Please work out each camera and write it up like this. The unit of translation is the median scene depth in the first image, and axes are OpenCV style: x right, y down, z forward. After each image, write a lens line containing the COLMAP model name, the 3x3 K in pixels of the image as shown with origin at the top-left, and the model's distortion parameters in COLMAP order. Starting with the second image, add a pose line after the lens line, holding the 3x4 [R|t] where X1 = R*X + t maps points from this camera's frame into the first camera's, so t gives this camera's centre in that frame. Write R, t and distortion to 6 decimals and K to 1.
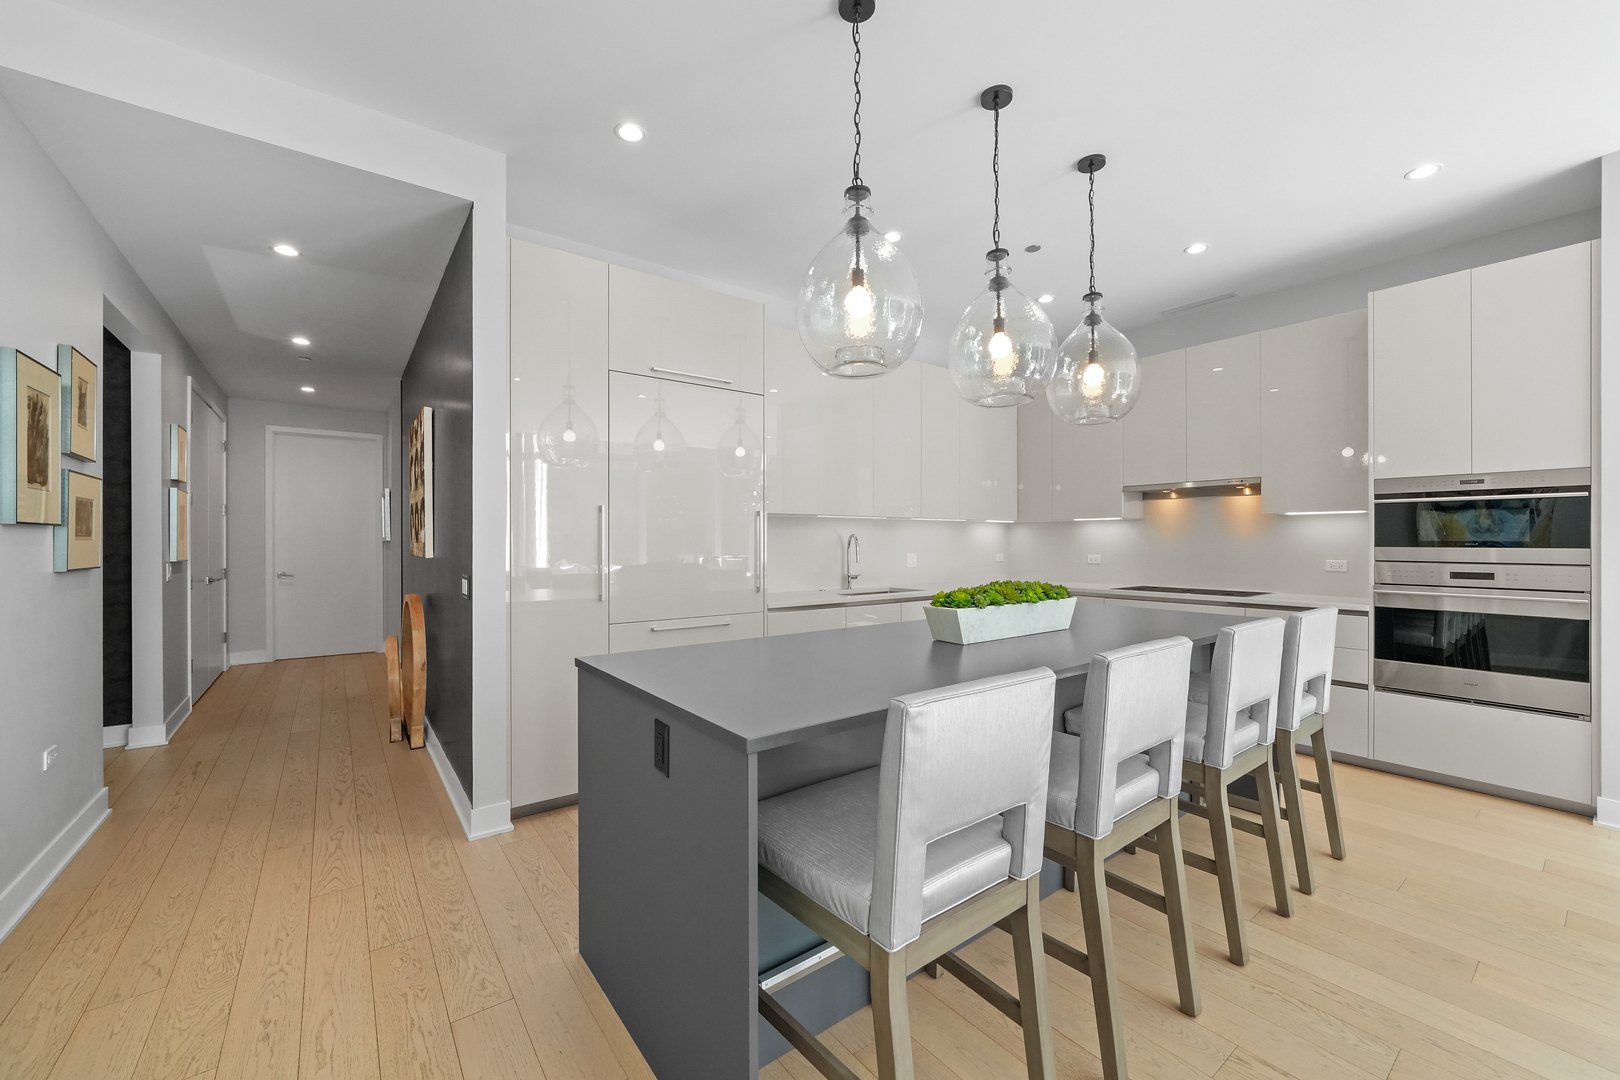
lens RADIAL K [[631.1, 0, 806.5], [0, 631.1, 542.0], [0, 0, 1]] dist [-0.012482, 0.003405]
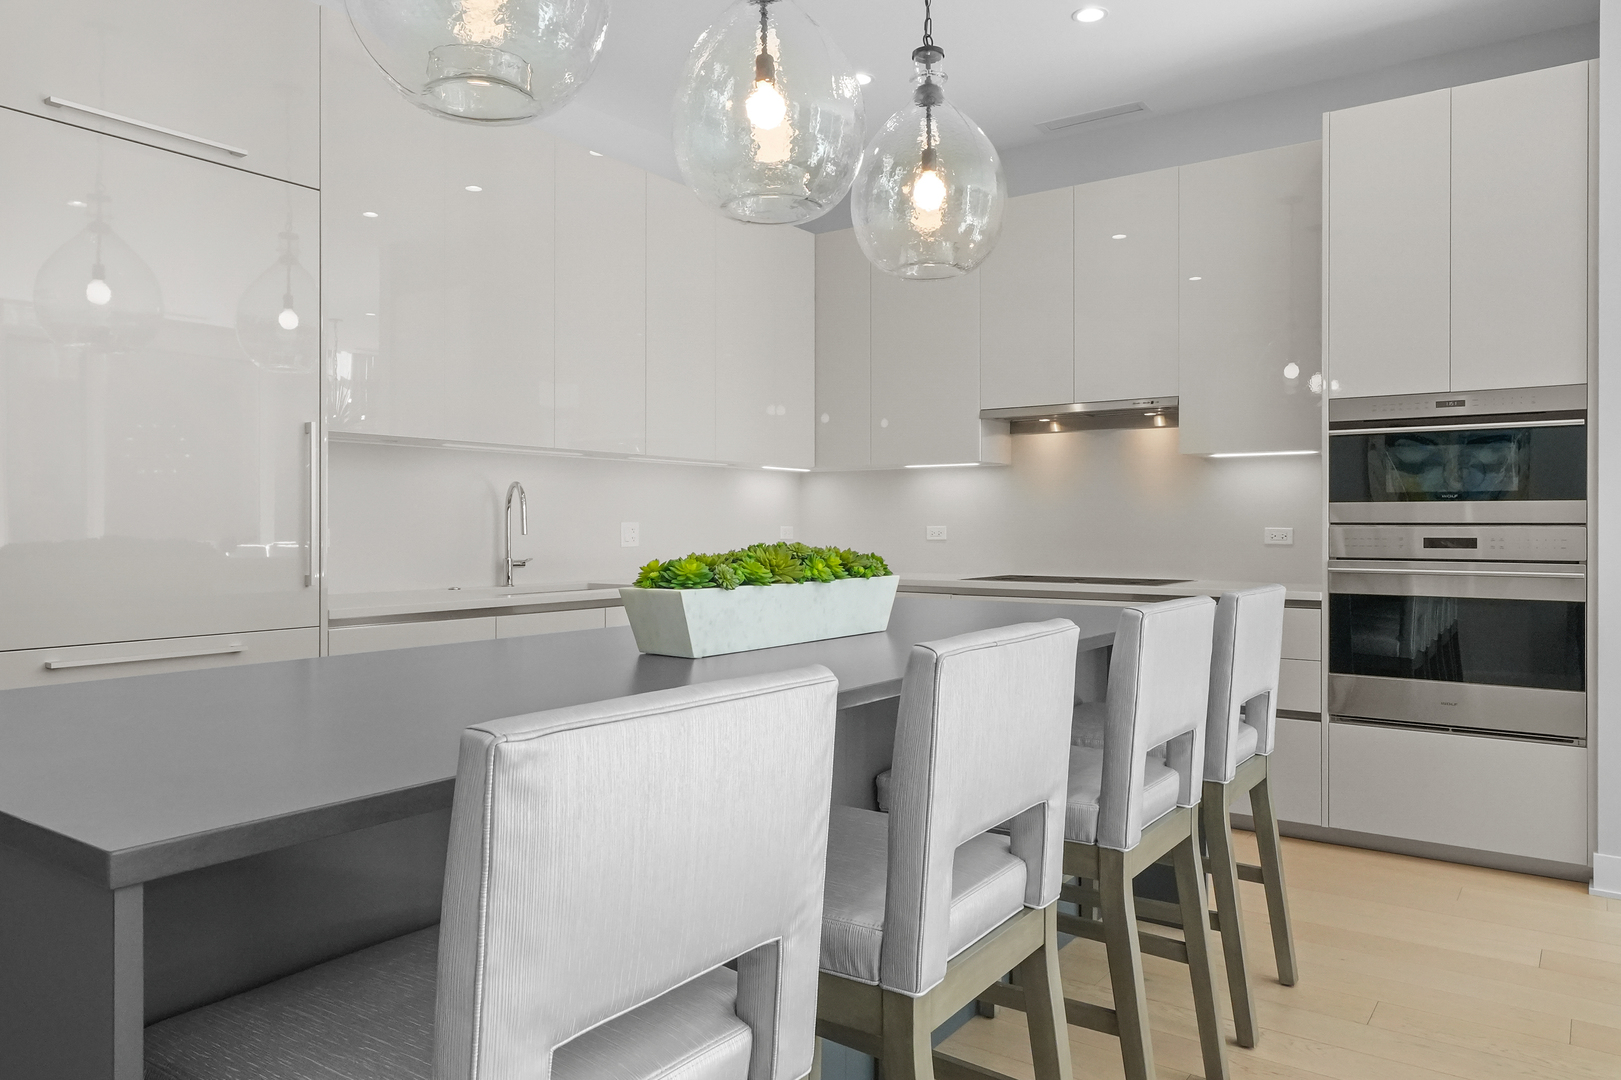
lens RADIAL K [[1095.0, 0, 804.1], [0, 1095.0, 530.5], [0, 0, 1]] dist [0.010258, -0.005122]
pose [[0.955206, 0.000898, 0.295939, 0.053795], [-0.001316, 0.999998, 0.001215, 0.044622], [-0.295937, -0.001550, 0.955206, 0.081949]]
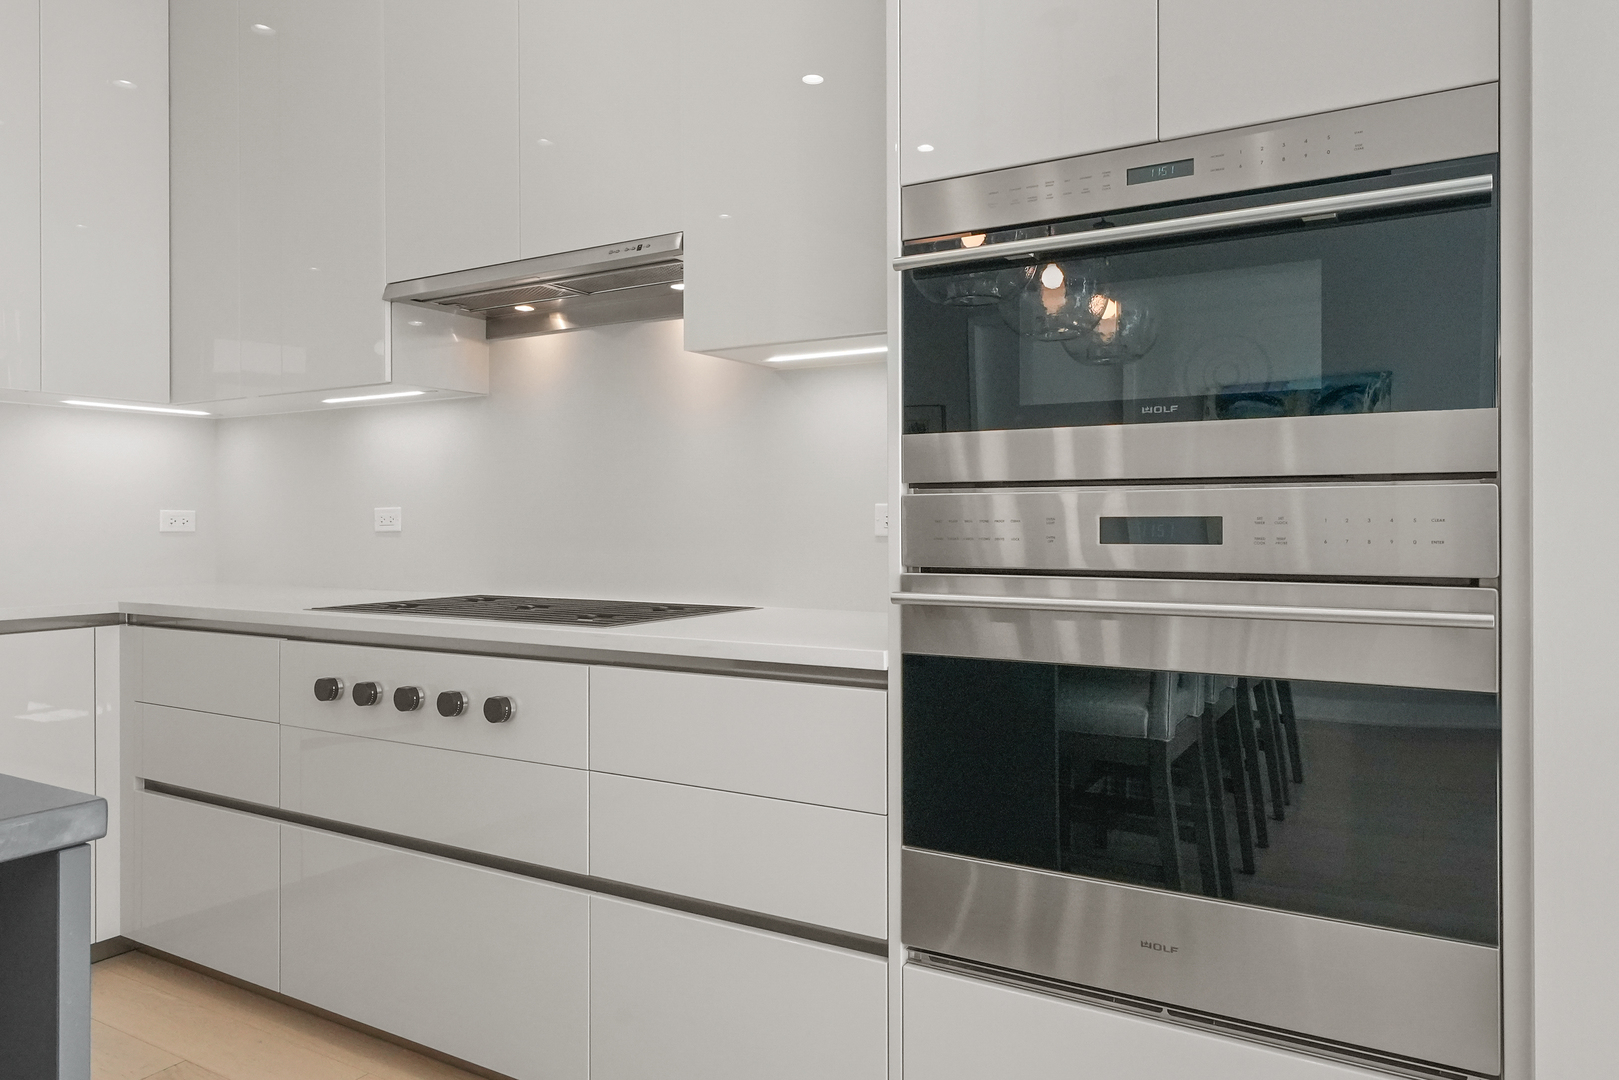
lens RADIAL K [[1093.6, 0, 803.1], [0, 1093.6, 530.5], [0, 0, 1]] dist [0.010258, -0.005122]
pose [[0.930229, -0.007492, 0.366903, 0.837477], [0.005001, 0.999958, 0.007741, 0.055308], [-0.366946, -0.005366, 0.930227, 0.694159]]
